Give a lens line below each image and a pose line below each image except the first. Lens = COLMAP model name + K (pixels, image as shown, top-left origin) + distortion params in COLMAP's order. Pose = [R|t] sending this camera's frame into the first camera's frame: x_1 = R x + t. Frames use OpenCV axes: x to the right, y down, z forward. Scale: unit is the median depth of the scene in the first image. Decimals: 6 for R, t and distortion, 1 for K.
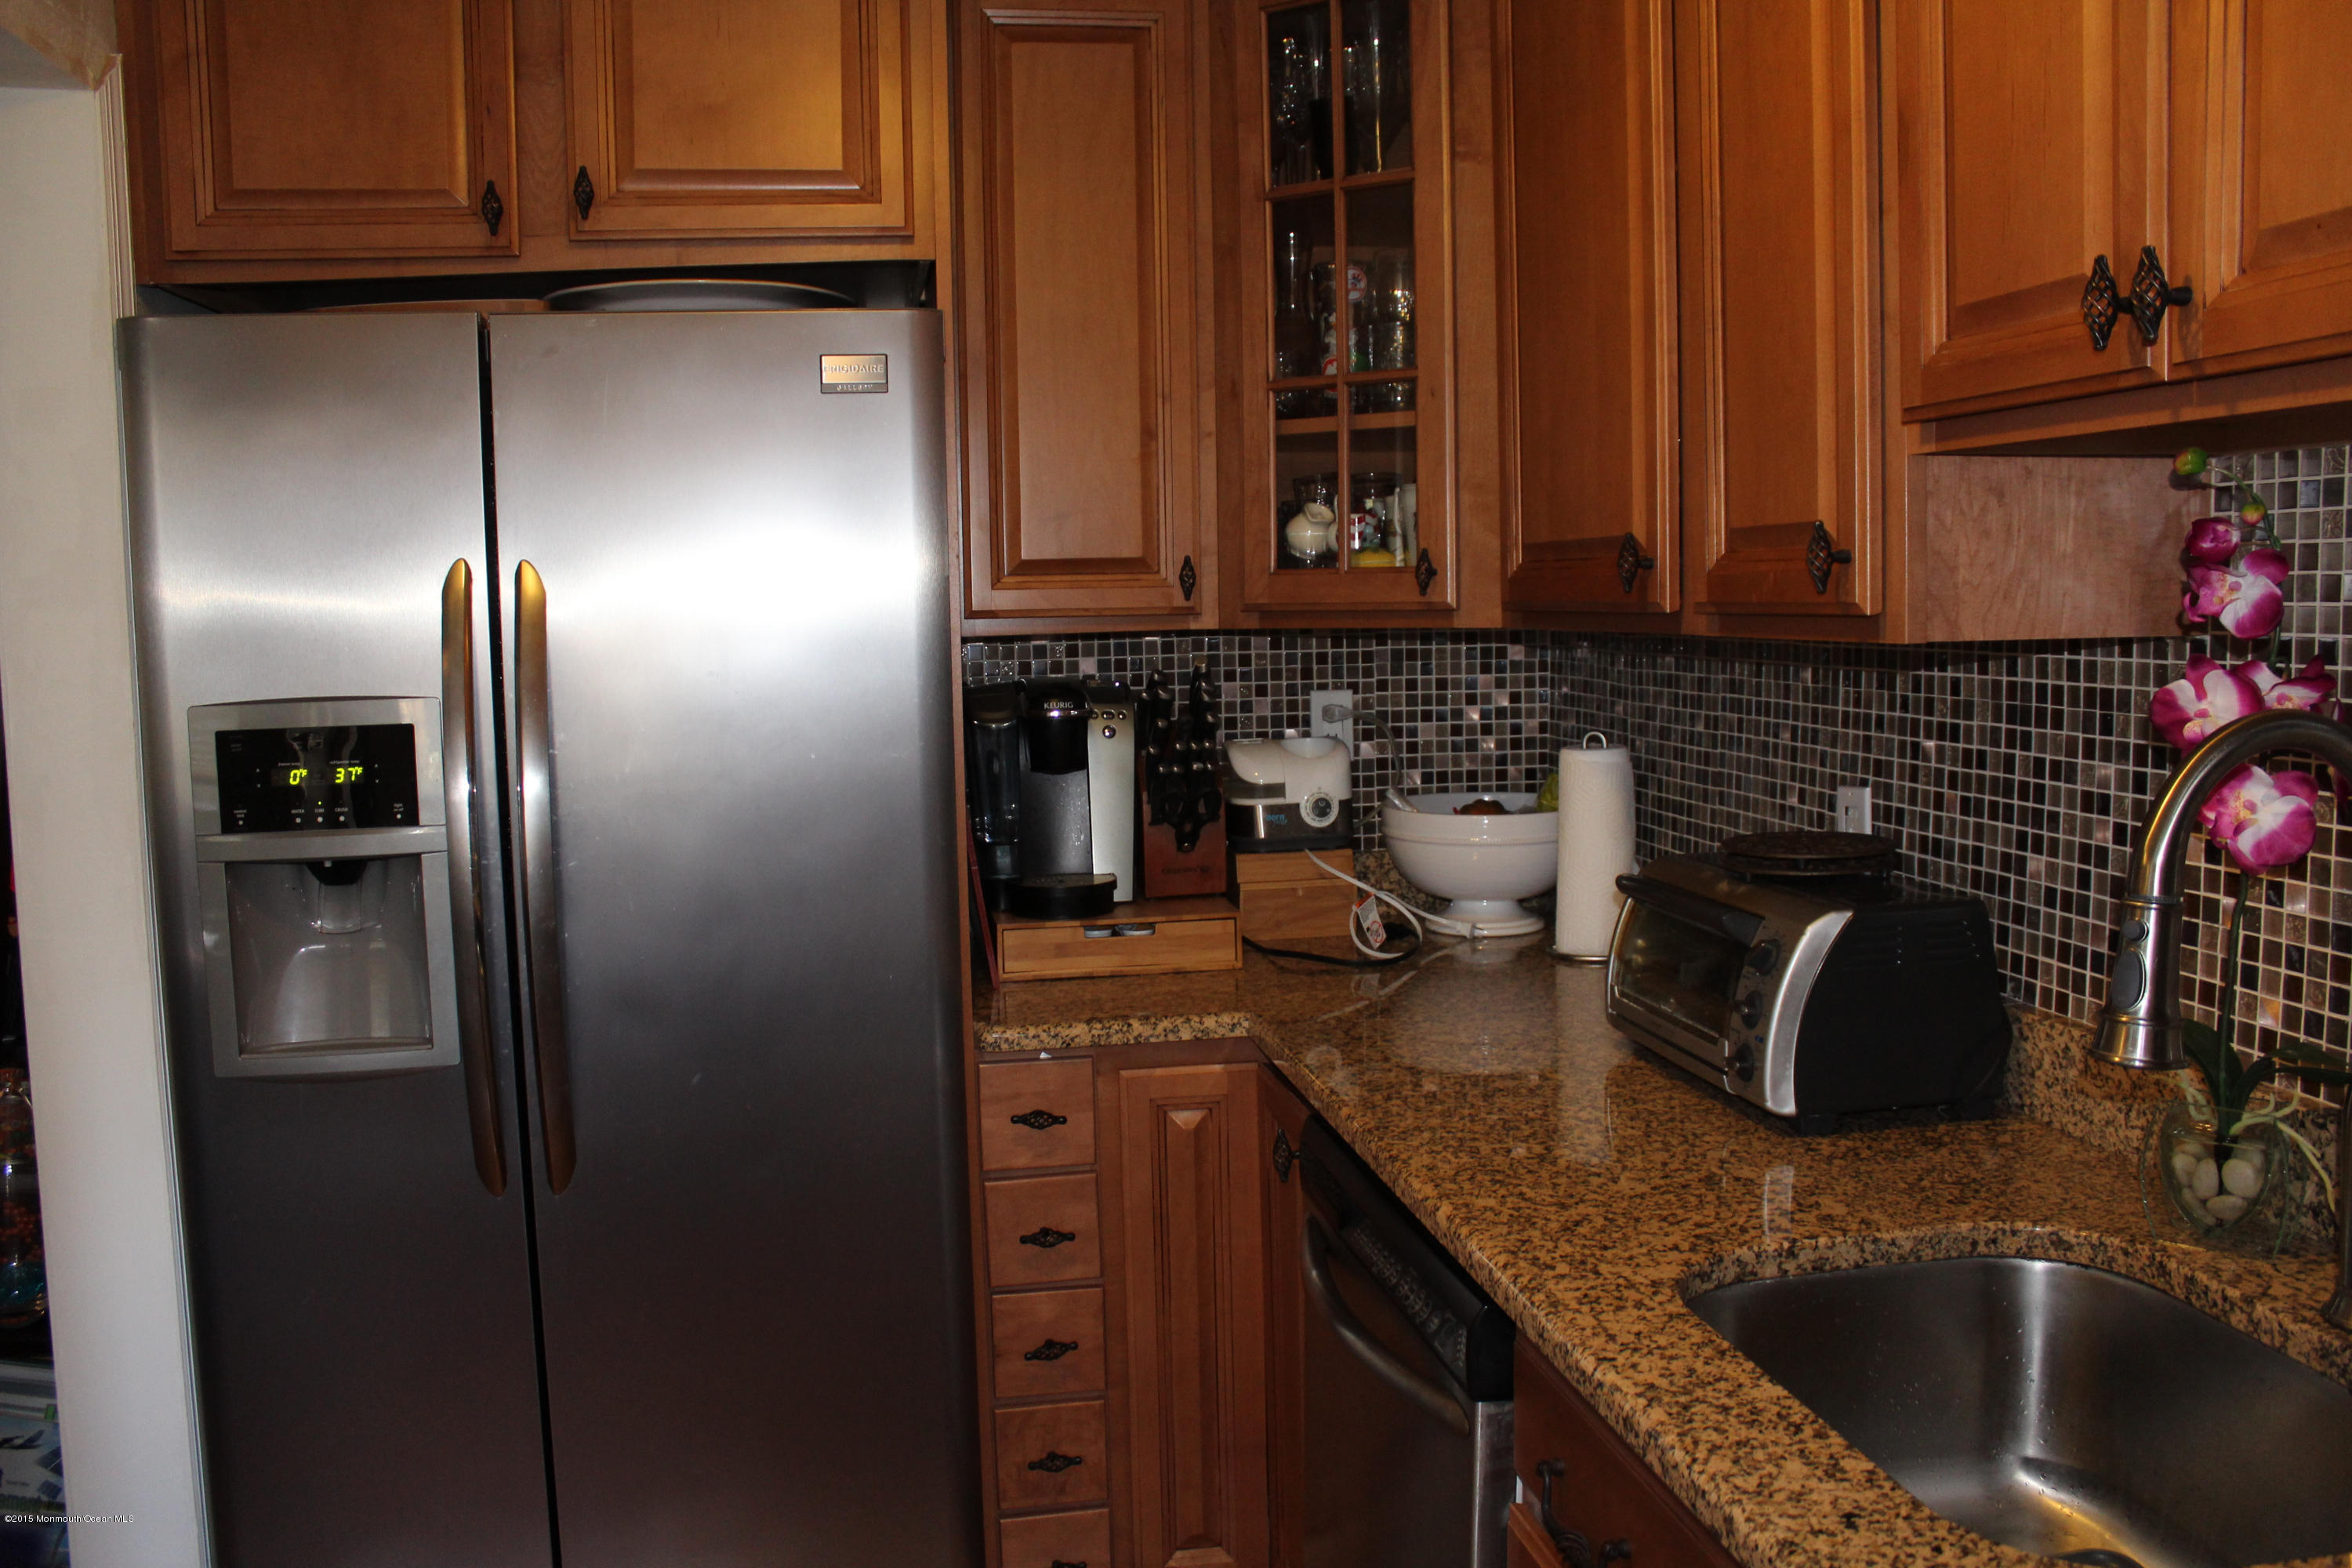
lens RADIAL K [[1978.5, 0, 1176.0], [0, 1978.5, 784.0], [0, 0, 1]] dist [-0.161642, 0.154467]
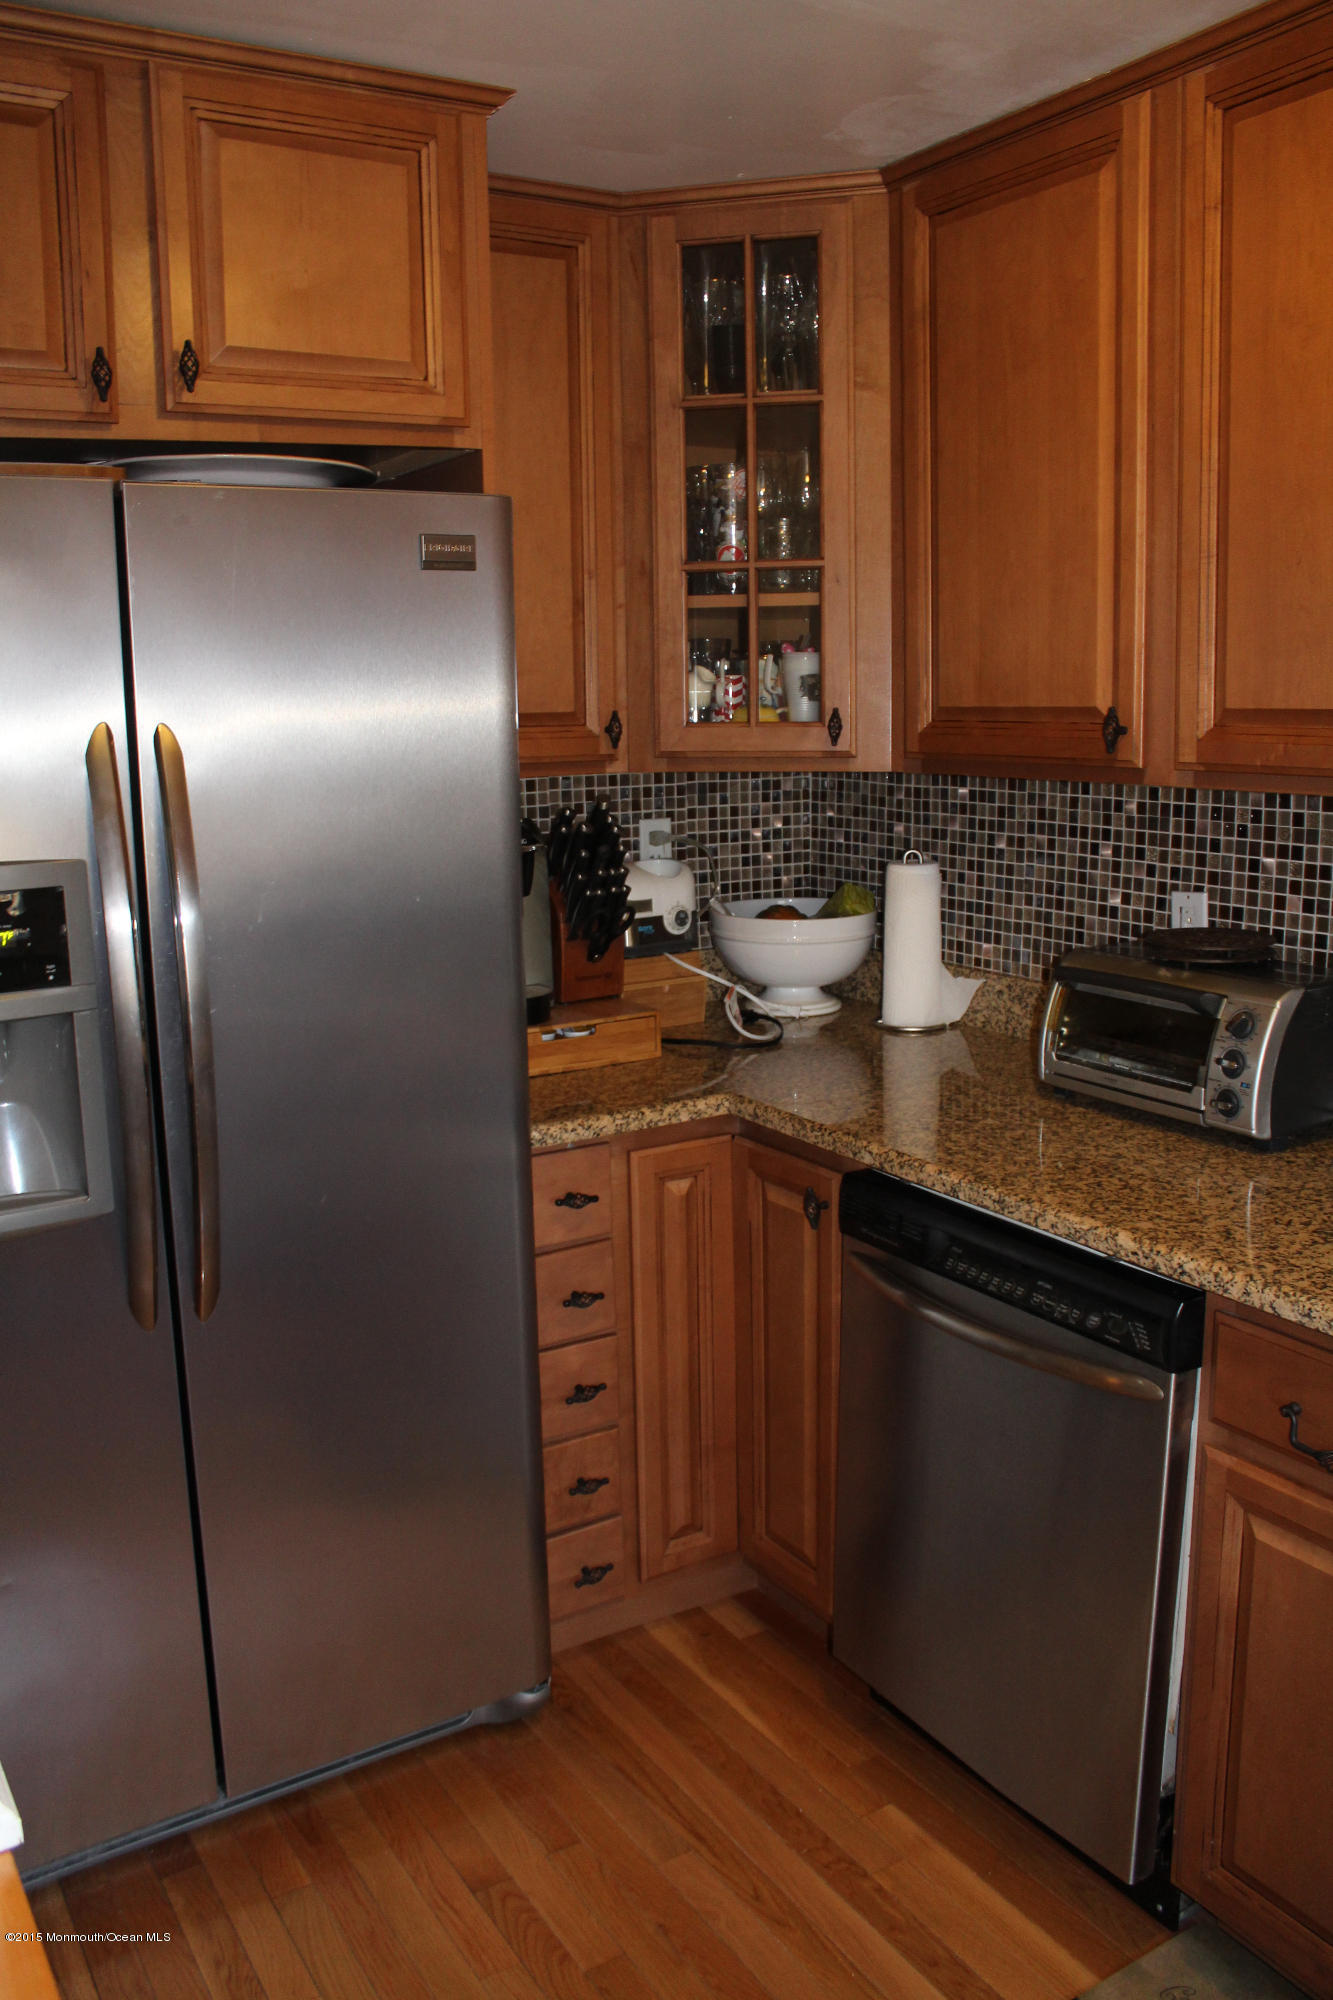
lens RADIAL K [[1682.4, 0, 668.5], [0, 1682.4, 986.5], [0, 0, 1]] dist [-0.161642, 0.154467]
pose [[0.924523, -0.060194, 0.376343, -0.383396], [0.033371, 0.996442, 0.077397, -0.031232], [-0.379663, -0.058996, 0.923242, 0.066453]]
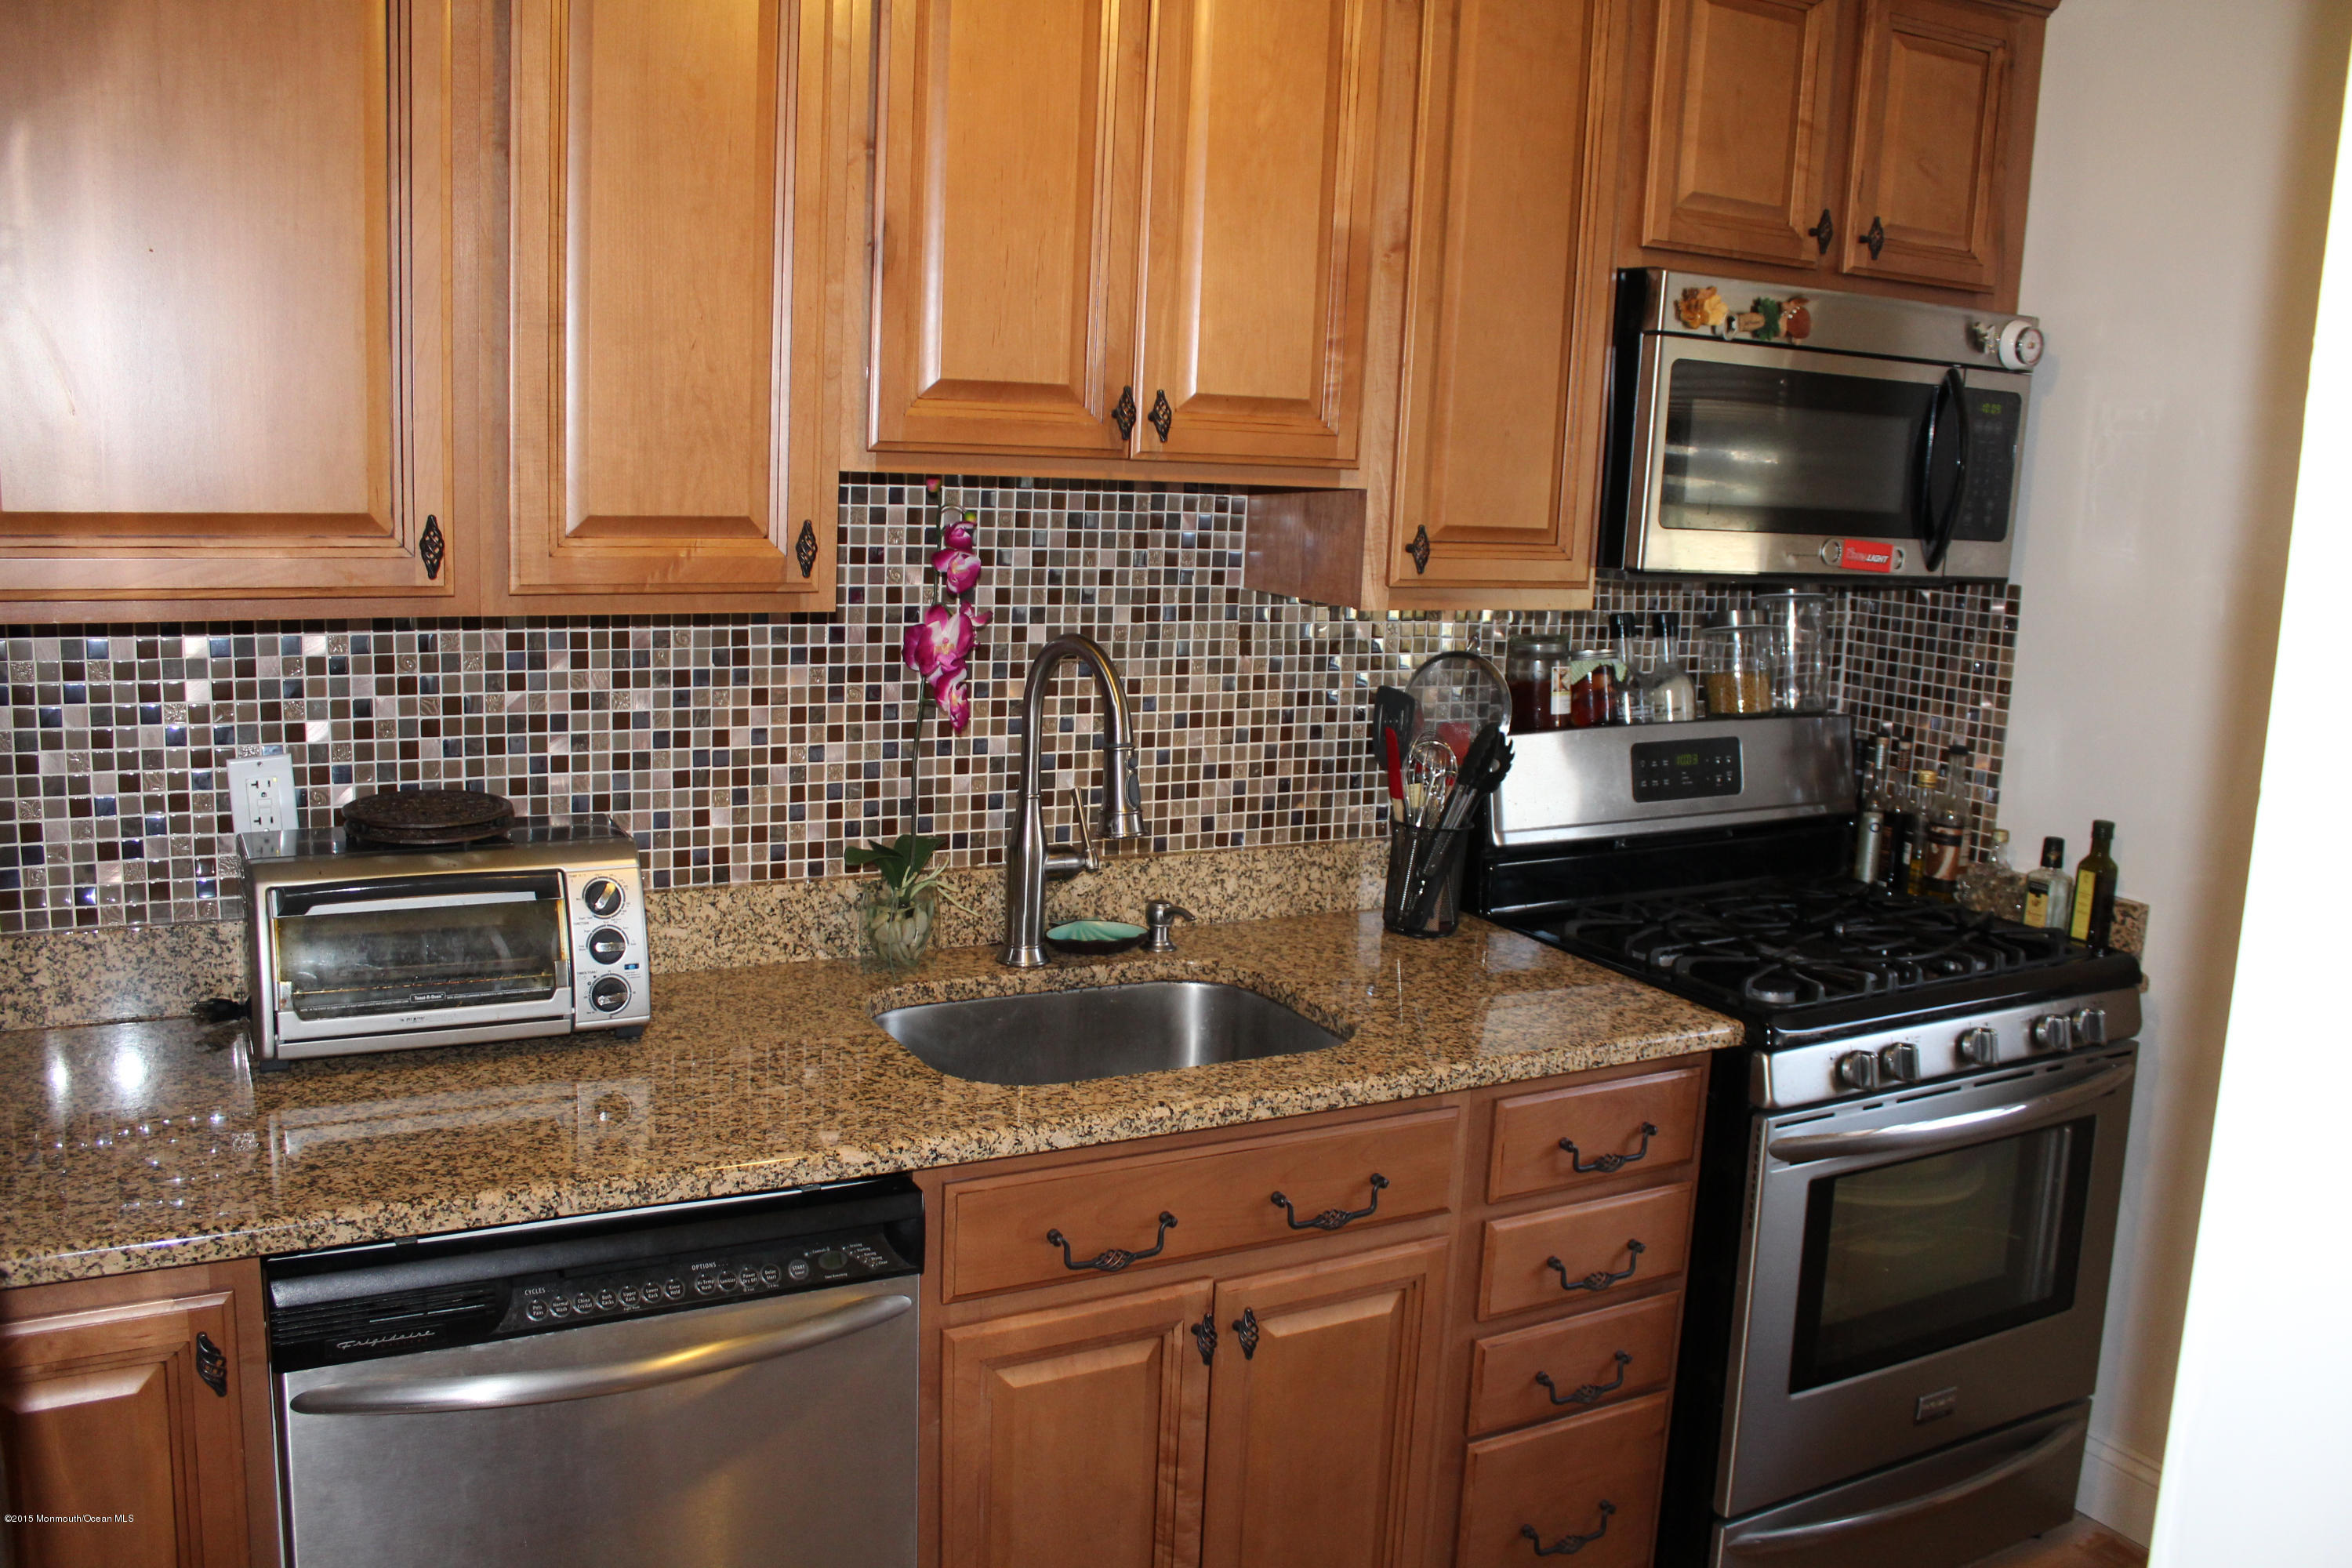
lens RADIAL K [[1978.5, 0, 1176.0], [0, 1978.5, 784.0], [0, 0, 1]] dist [-0.161642, 0.154467]
pose [[-0.326006, -0.157013, 0.932238, -0.642452], [0.056598, 0.981101, 0.185035, -0.125838], [-0.943672, 0.113085, -0.310958, 0.789808]]
